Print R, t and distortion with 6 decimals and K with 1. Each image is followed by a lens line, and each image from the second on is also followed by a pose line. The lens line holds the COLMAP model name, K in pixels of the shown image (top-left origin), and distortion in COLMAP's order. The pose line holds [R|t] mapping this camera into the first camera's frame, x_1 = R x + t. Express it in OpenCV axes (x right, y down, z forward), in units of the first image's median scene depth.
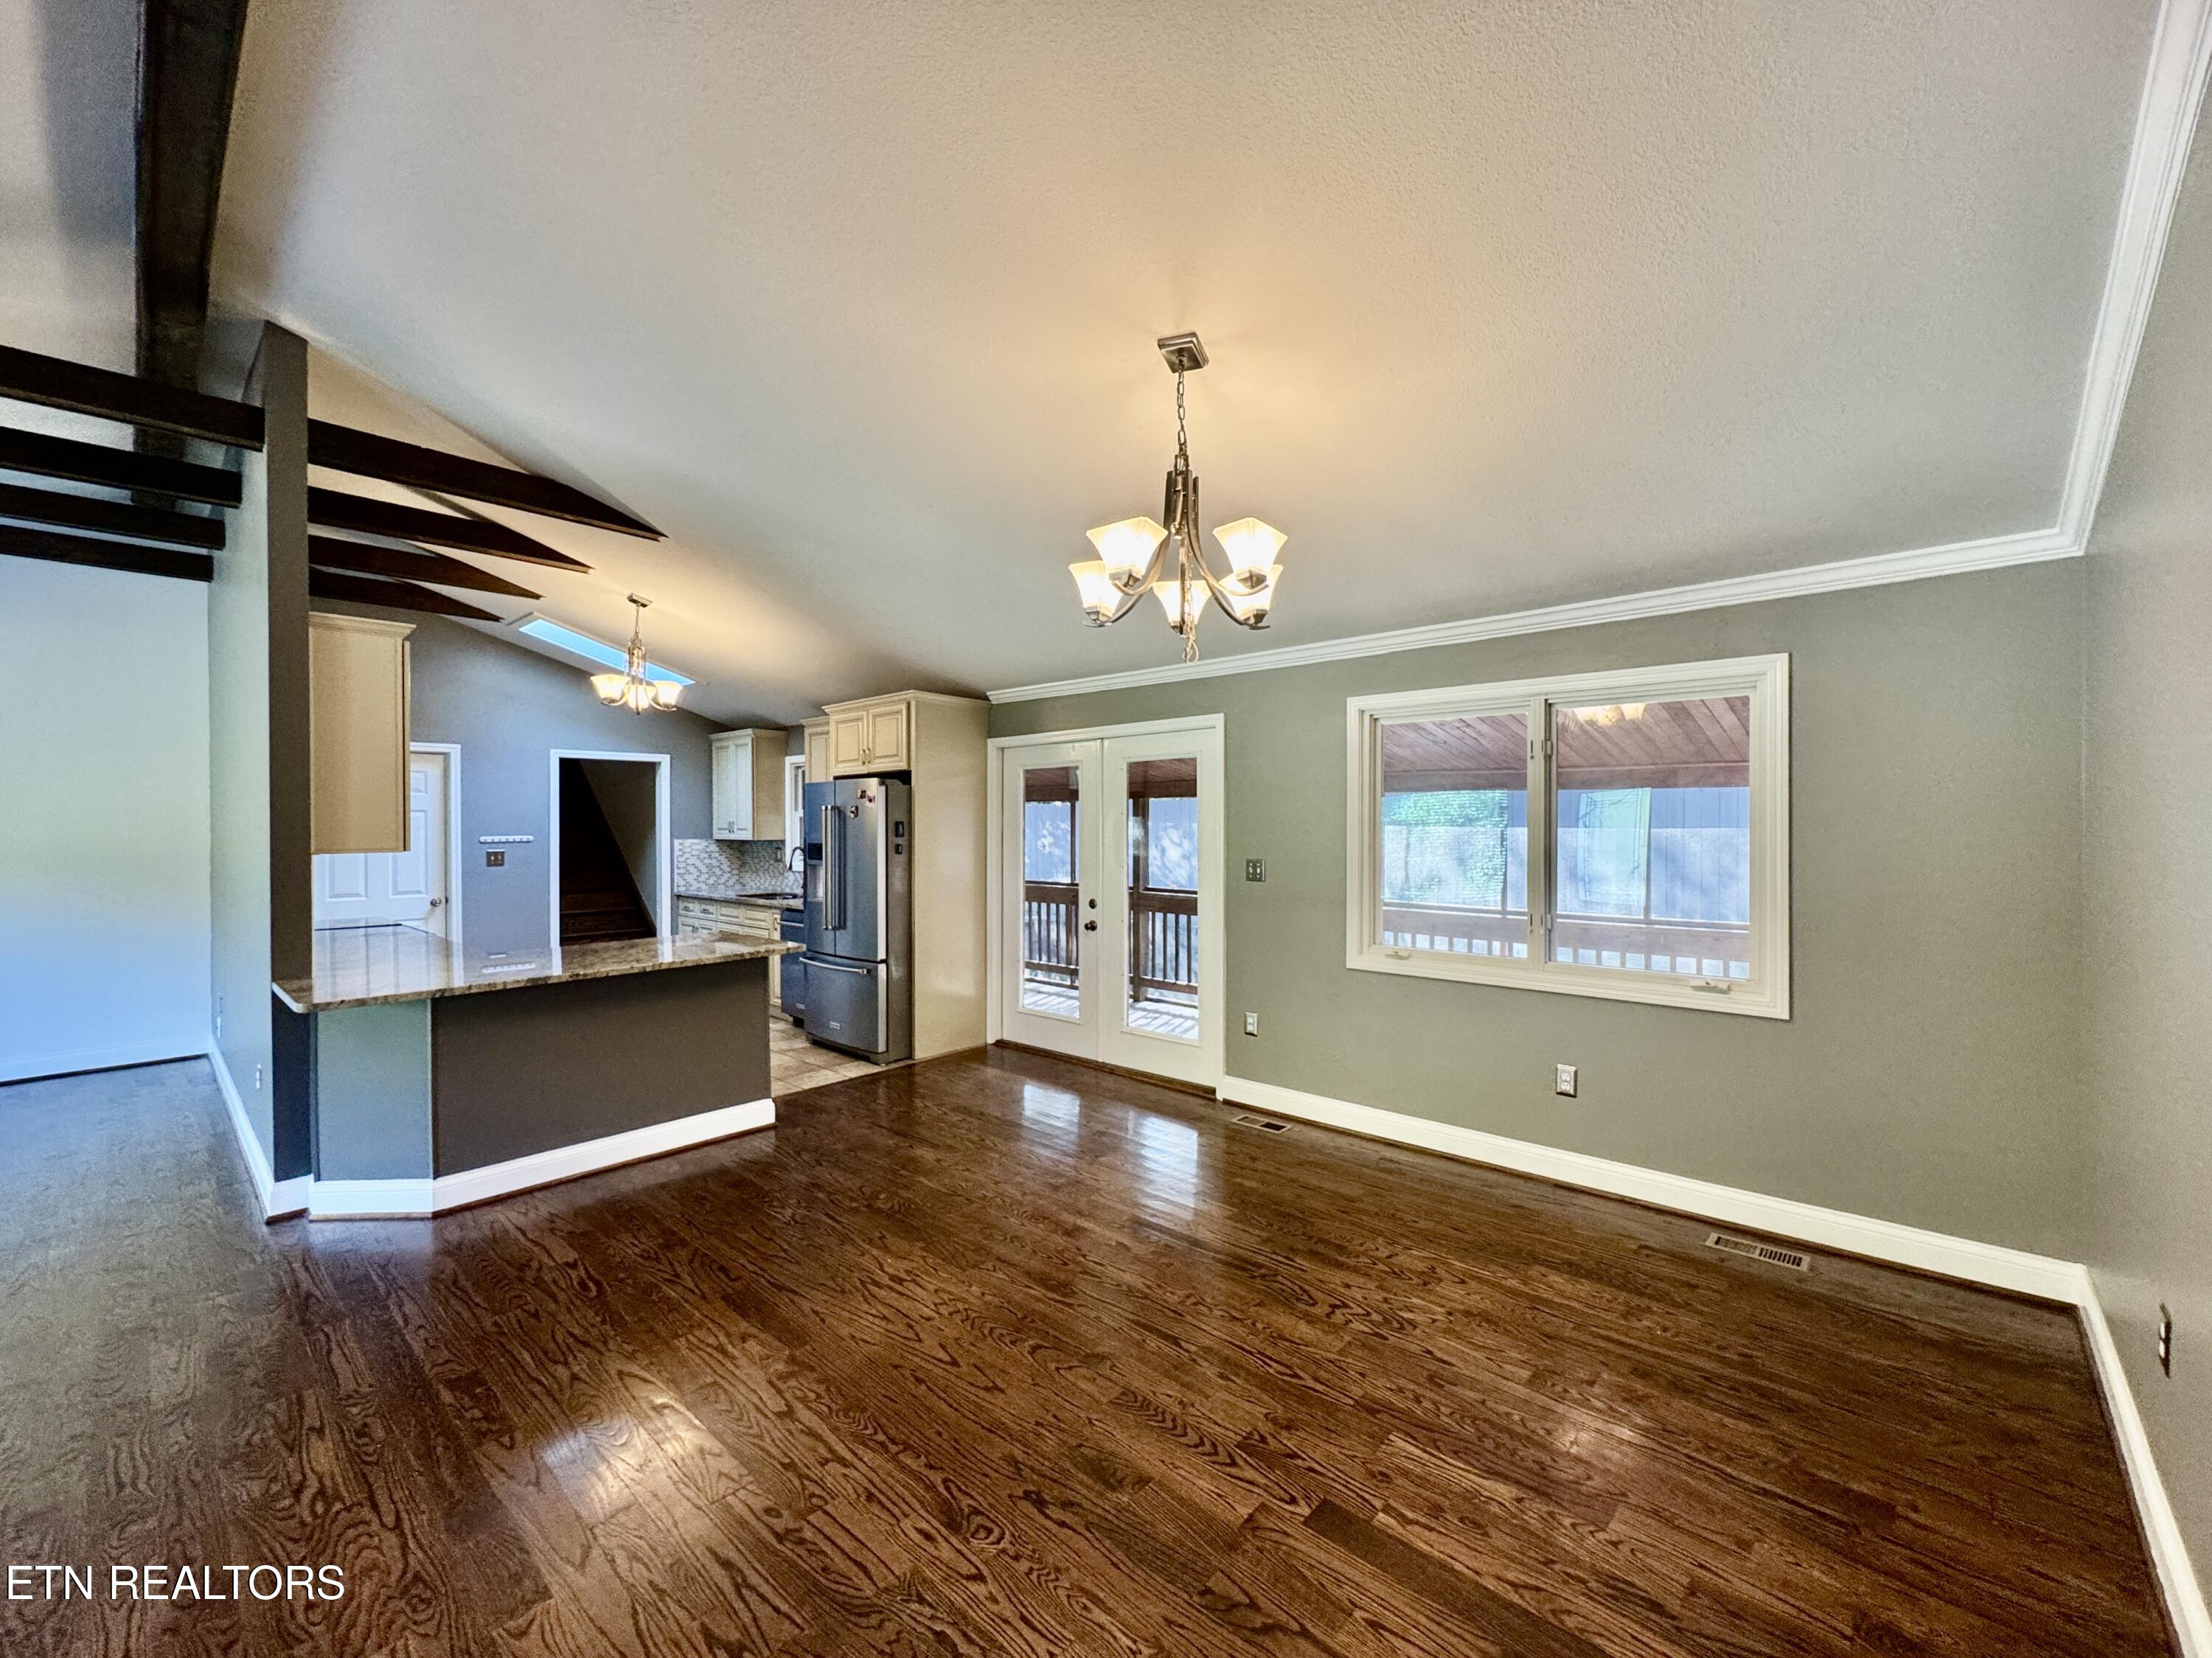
lens RADIAL K [[902.9, 0, 1106.2], [0, 902.9, 832.9], [0, 0, 1]] dist [-0.001826, -0.000480]
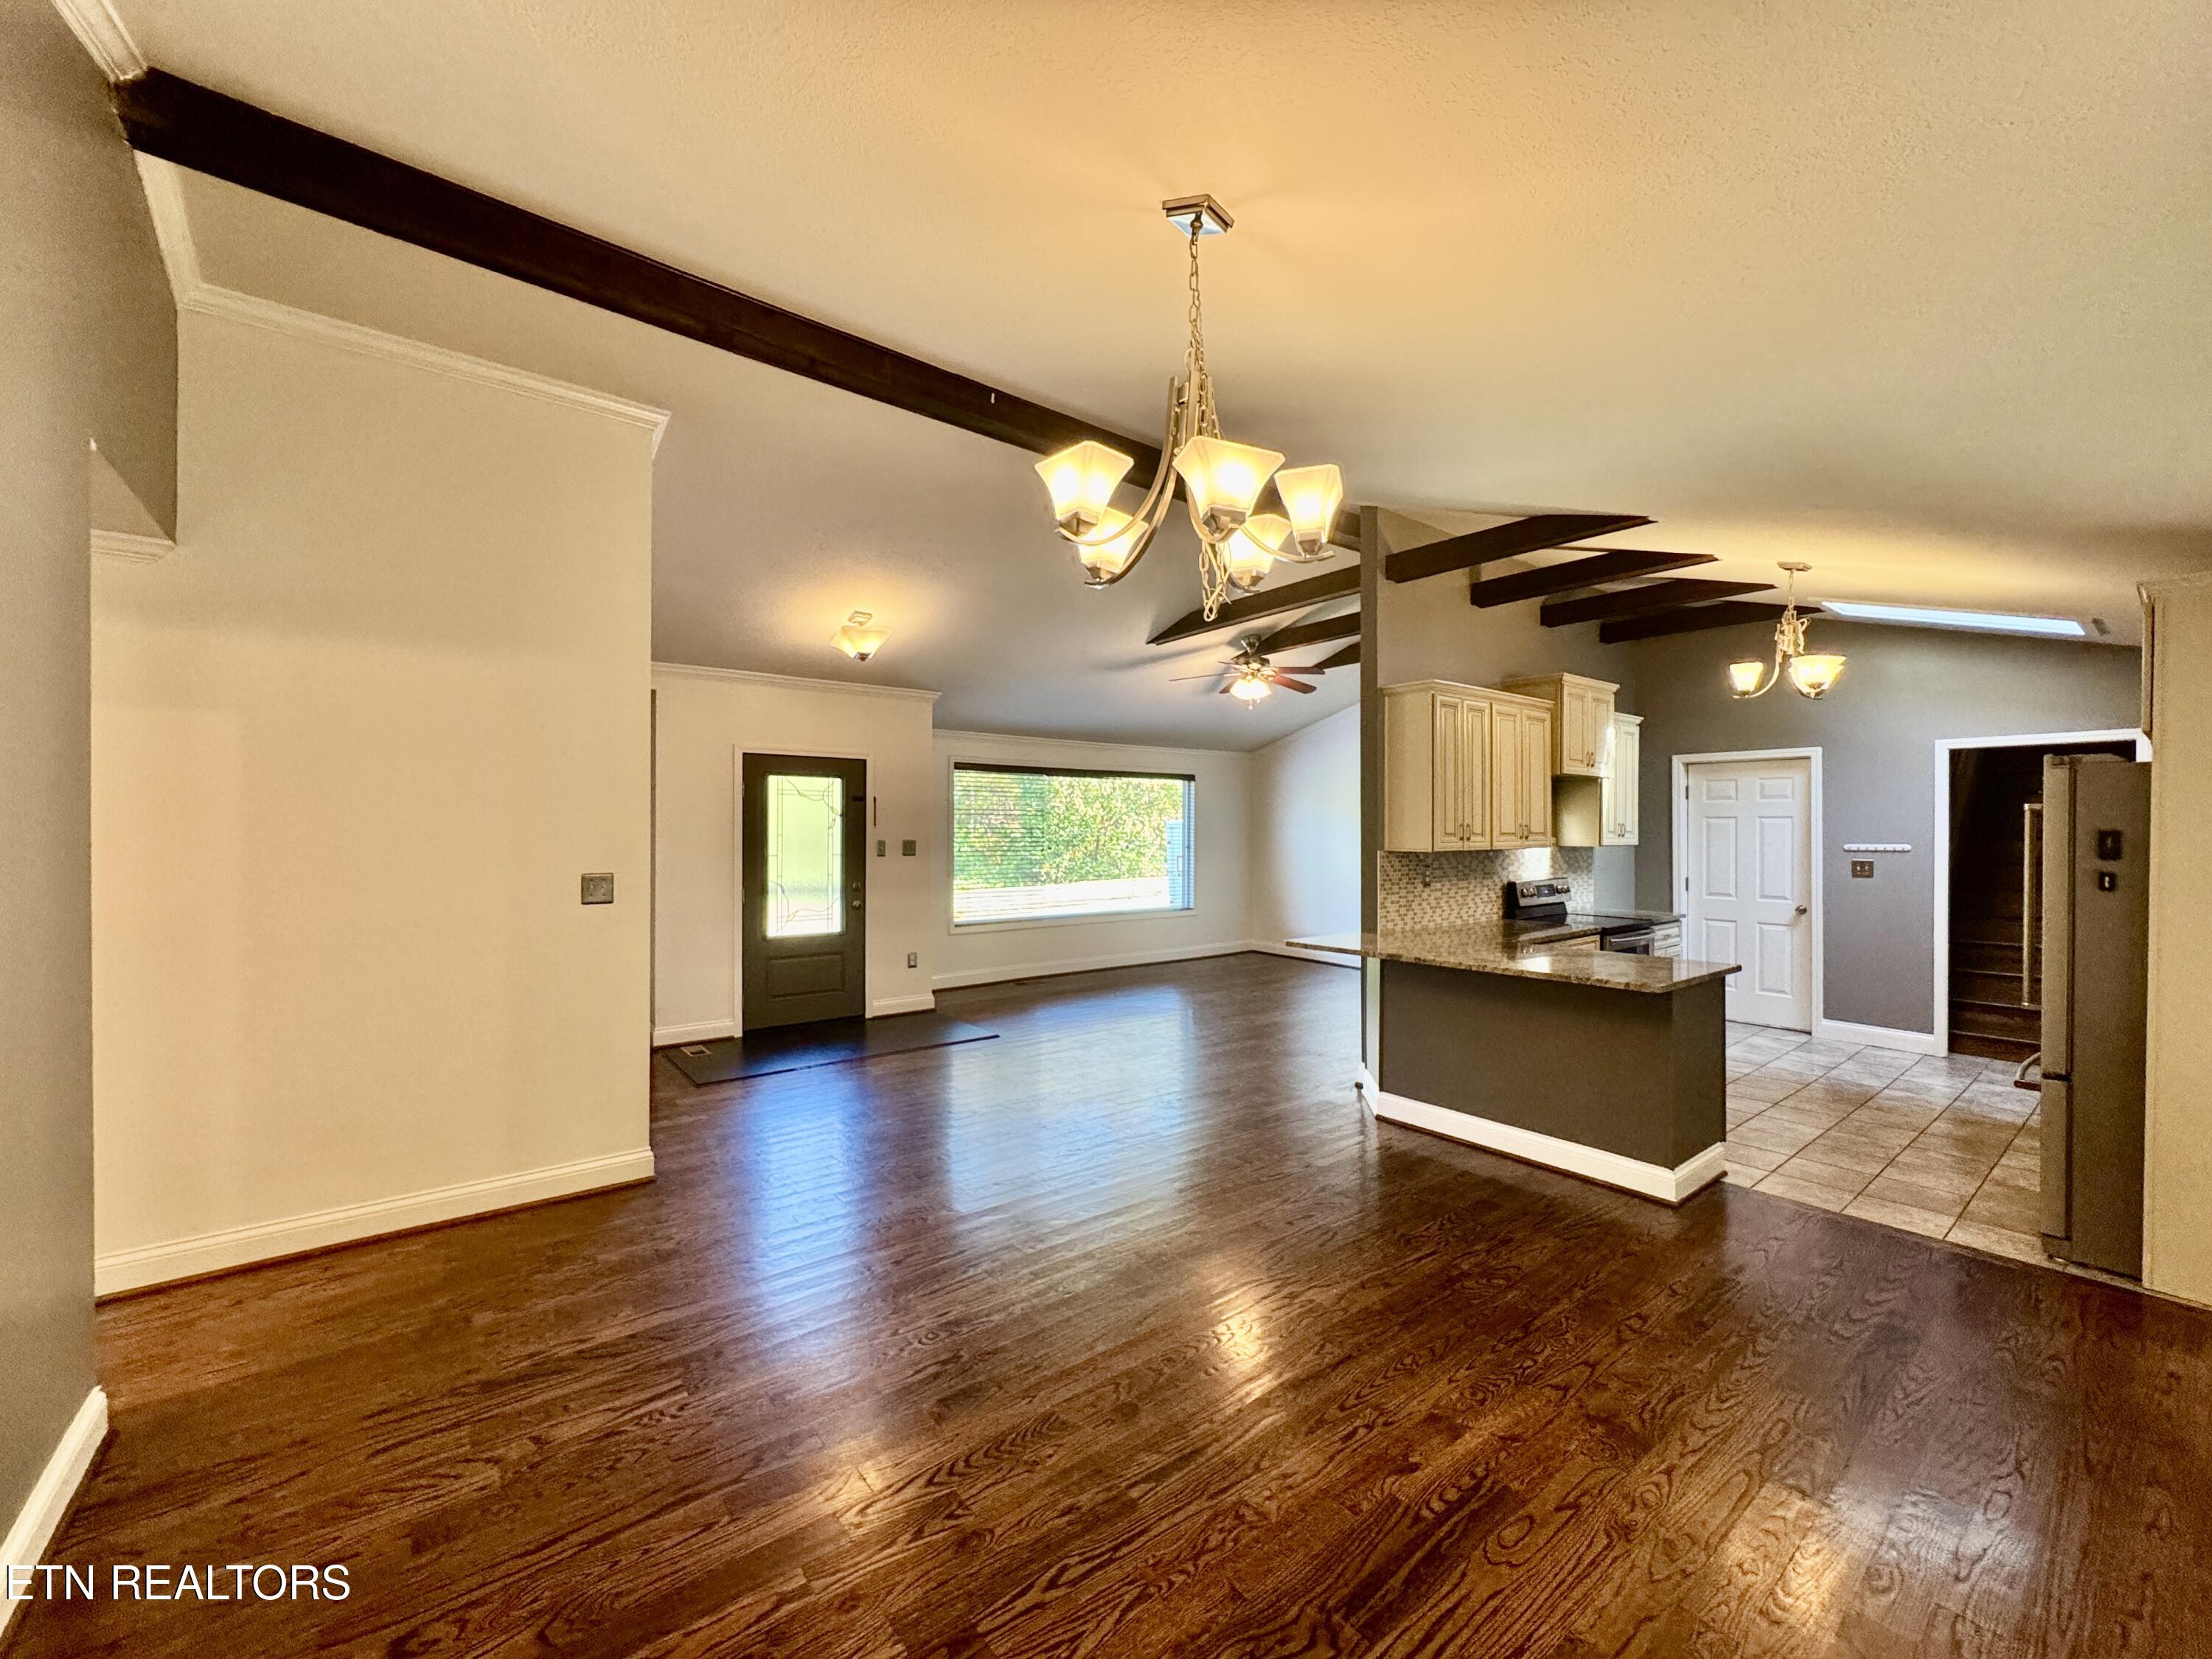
lens RADIAL K [[882.5, 0, 1105.1], [0, 882.5, 827.7], [0, 0, 1]] dist [-0.001261, -0.000144]
pose [[-0.162363, 0.003282, -0.986726, 0.512213], [-0.012149, 0.999912, 0.005325, -0.013259], [0.986656, 0.012852, -0.162309, 0.644109]]
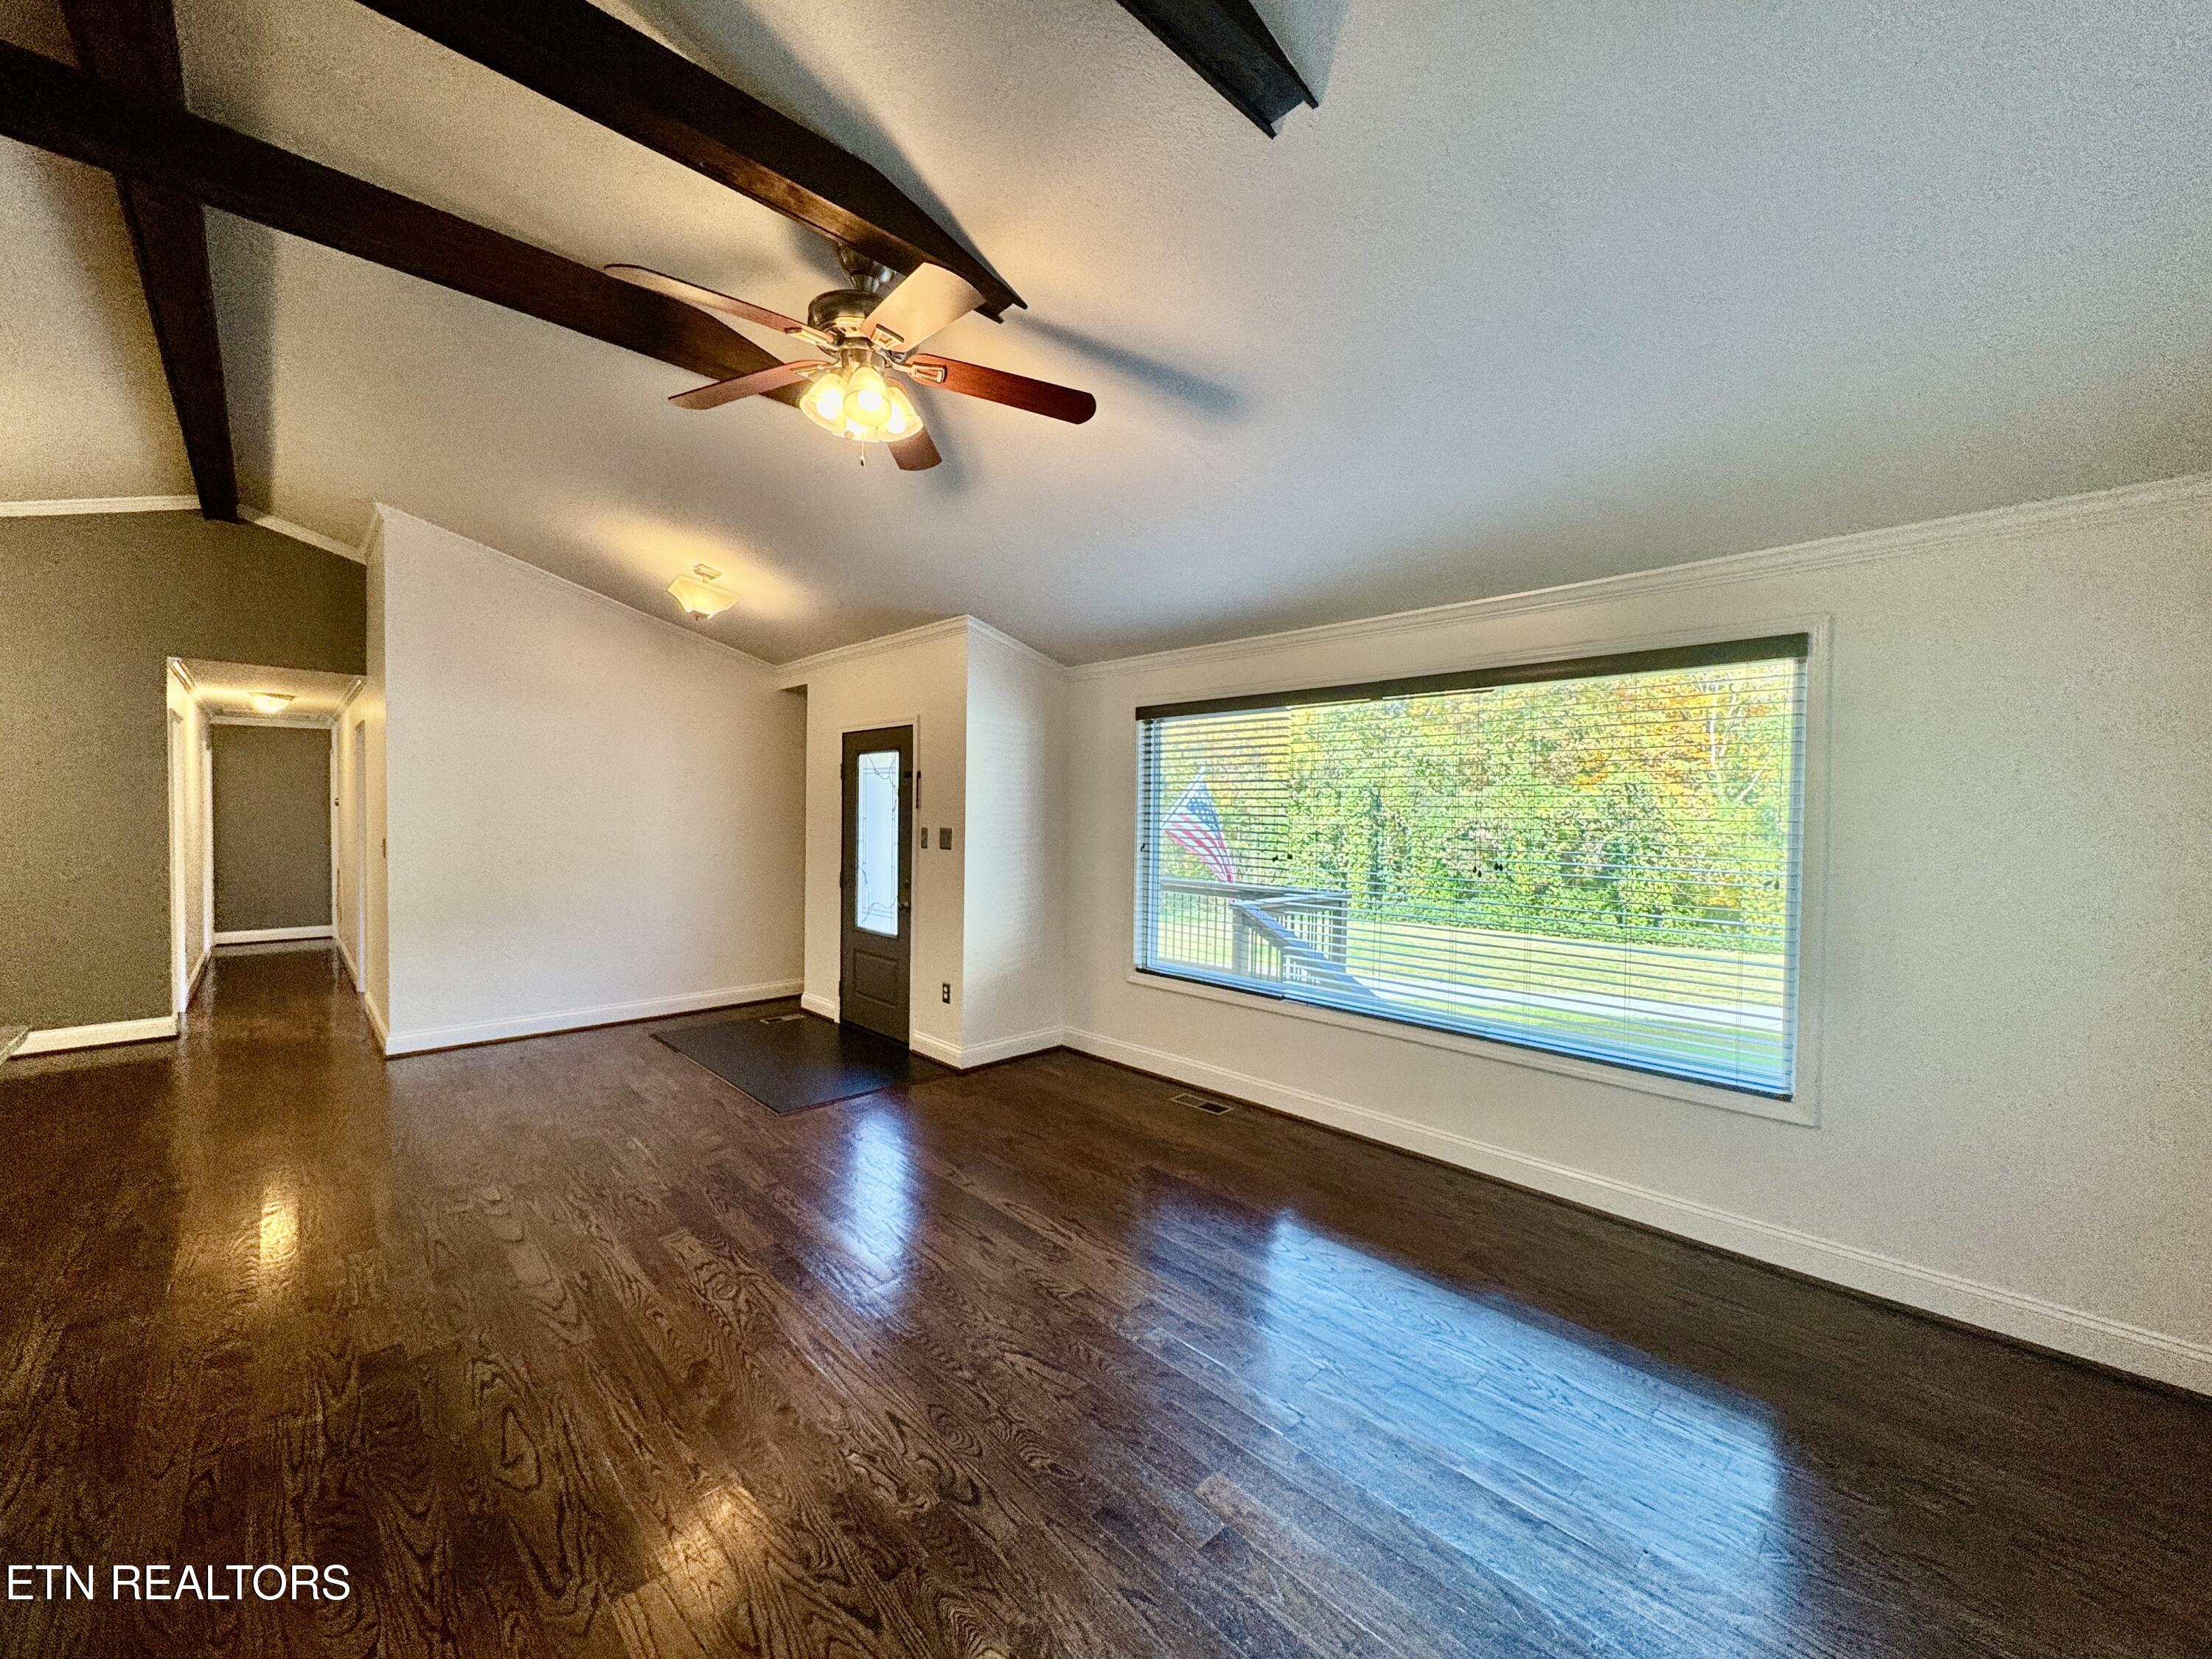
lens RADIAL K [[884.4, 0, 1109.0], [0, 884.4, 827.6], [0, 0, 1]] dist [-0.001221, -0.000094]
pose [[-0.997254, -0.006311, 0.073783, -1.353772], [-0.004109, 0.999543, 0.029957, -0.014645], [-0.073938, 0.029572, -0.996824, 1.203725]]
